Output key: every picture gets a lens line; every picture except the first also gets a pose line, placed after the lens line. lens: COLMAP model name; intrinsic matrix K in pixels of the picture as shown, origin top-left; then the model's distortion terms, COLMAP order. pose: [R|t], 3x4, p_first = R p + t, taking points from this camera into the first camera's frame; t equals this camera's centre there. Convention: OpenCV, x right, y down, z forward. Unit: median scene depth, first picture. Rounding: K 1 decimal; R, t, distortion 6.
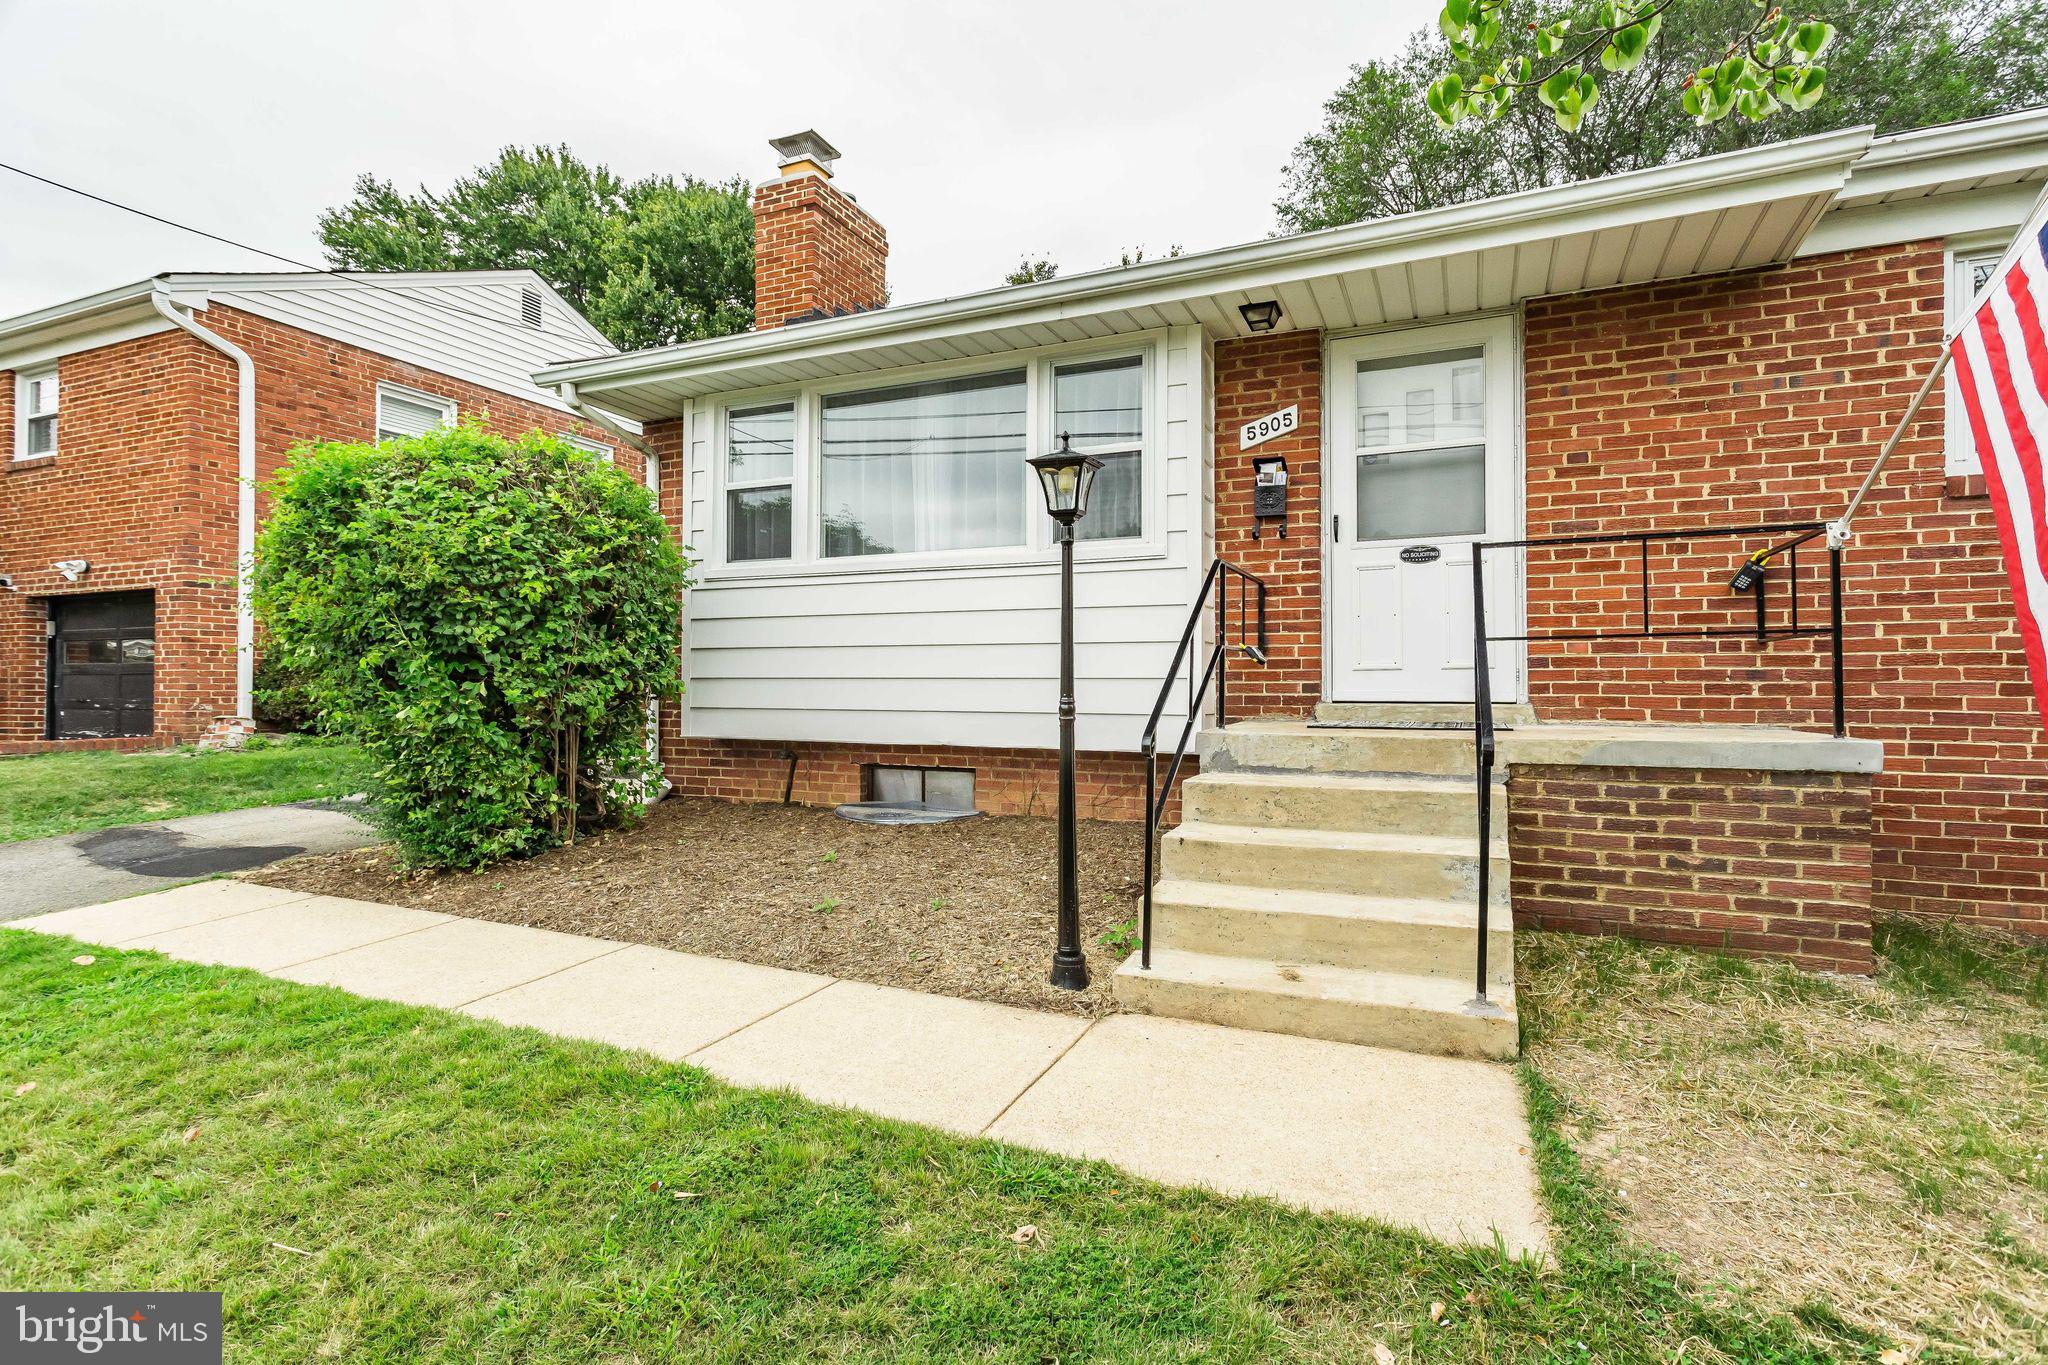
lens RADIAL K [[939.3, 0, 1021.1], [0, 939.3, 660.2], [0, 0, 1]] dist [0.002247, 0.000440]
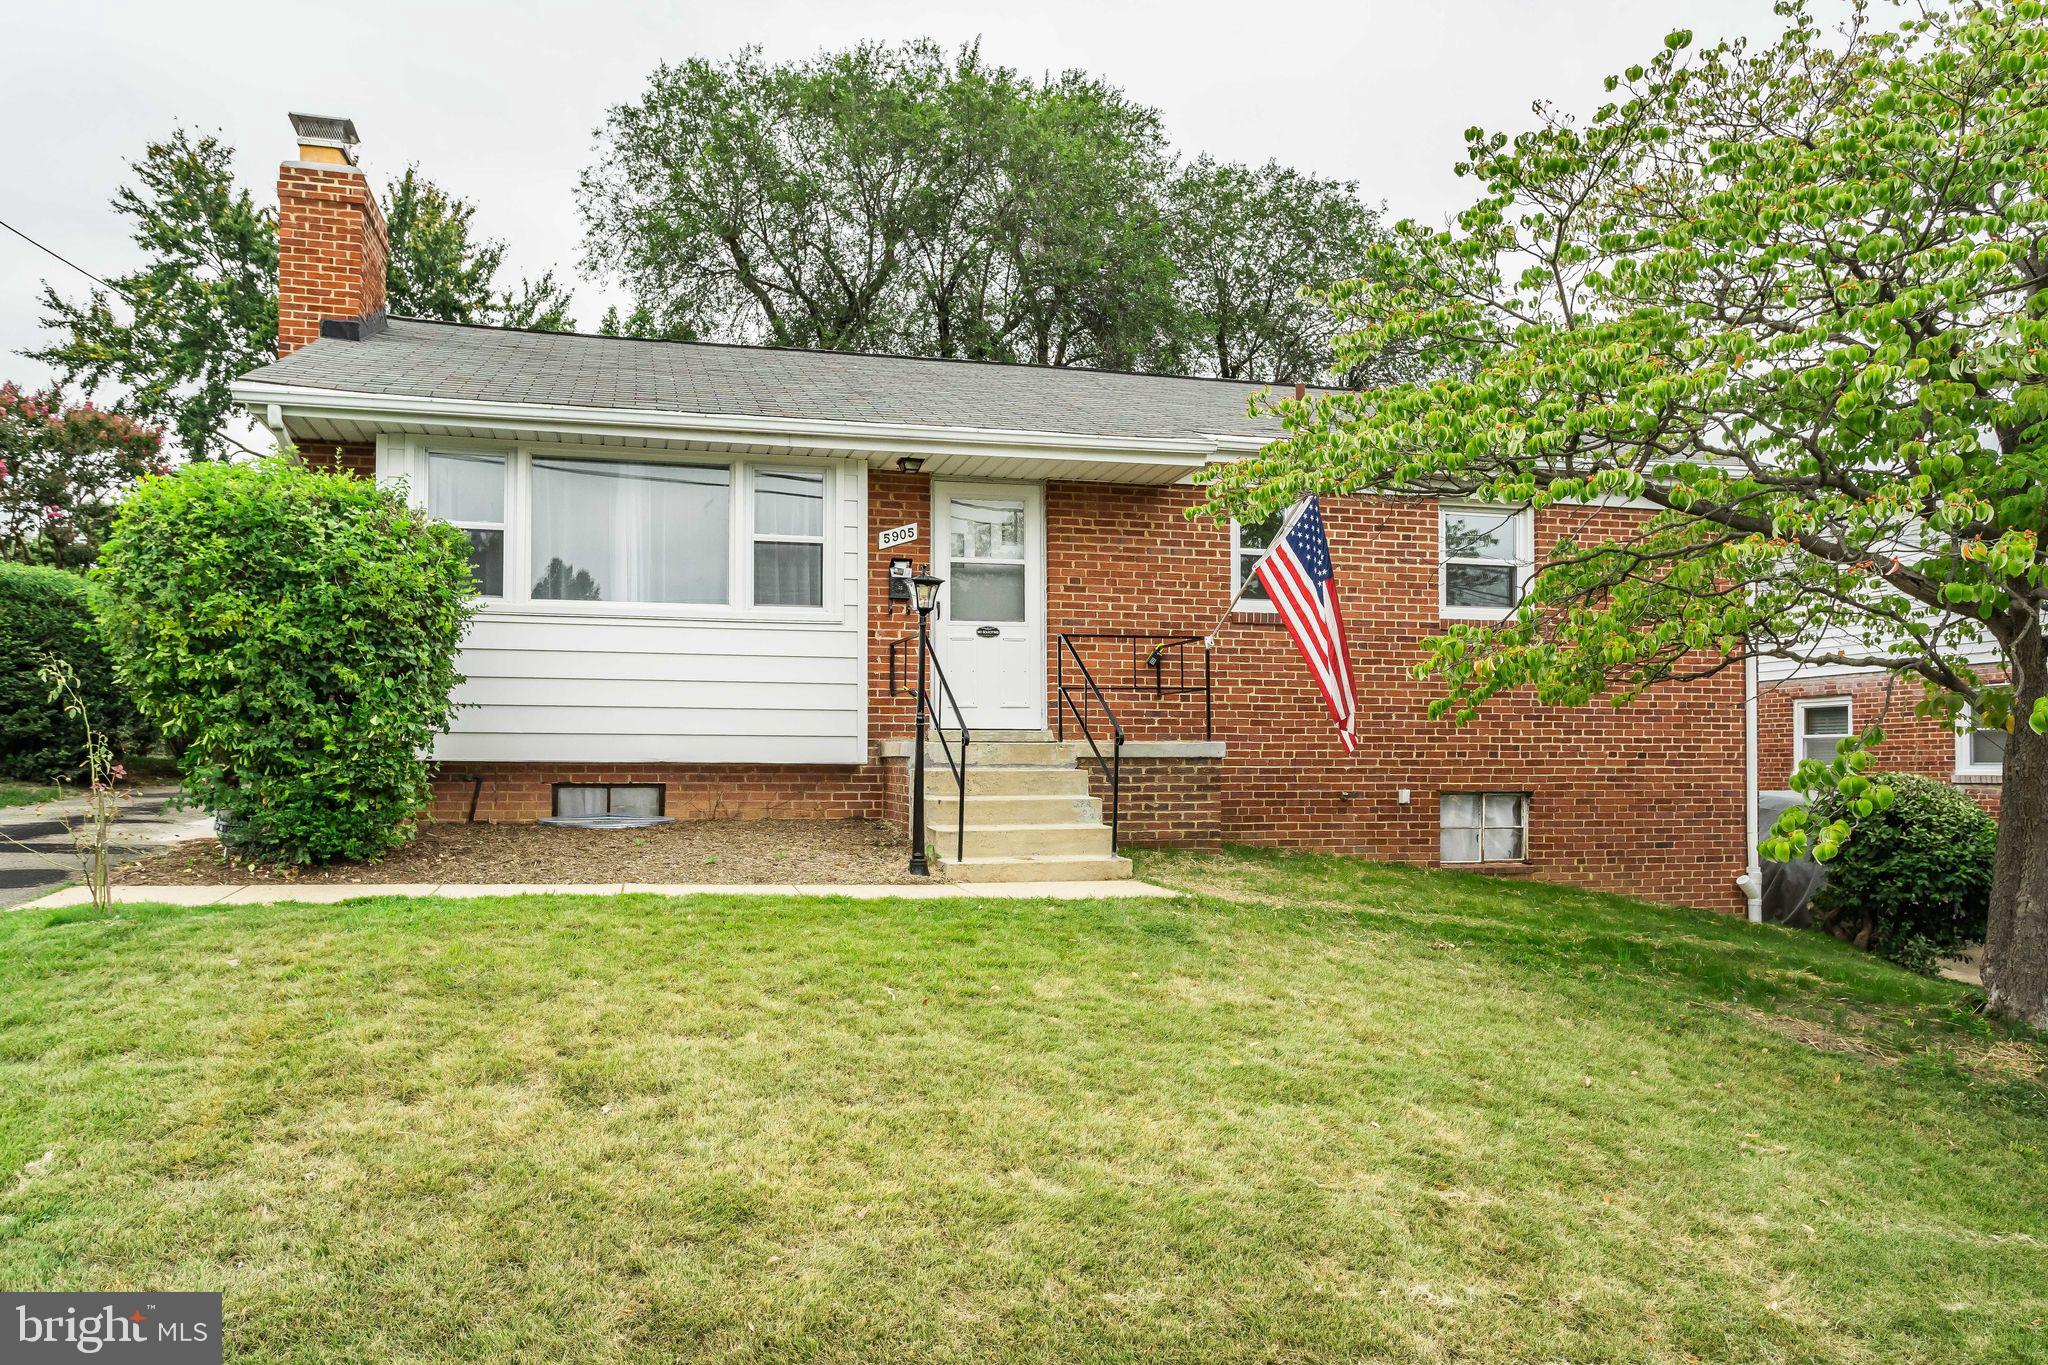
lens RADIAL K [[979.8, 0, 1025.4], [0, 979.8, 661.9], [0, 0, 1]] dist [-0.010376, 0.008848]
pose [[0.809222, 0.046868, 0.585630, -0.461476], [-0.018839, 0.998370, -0.053869, 0.020382], [-0.587200, 0.032560, 0.808787, -0.322583]]
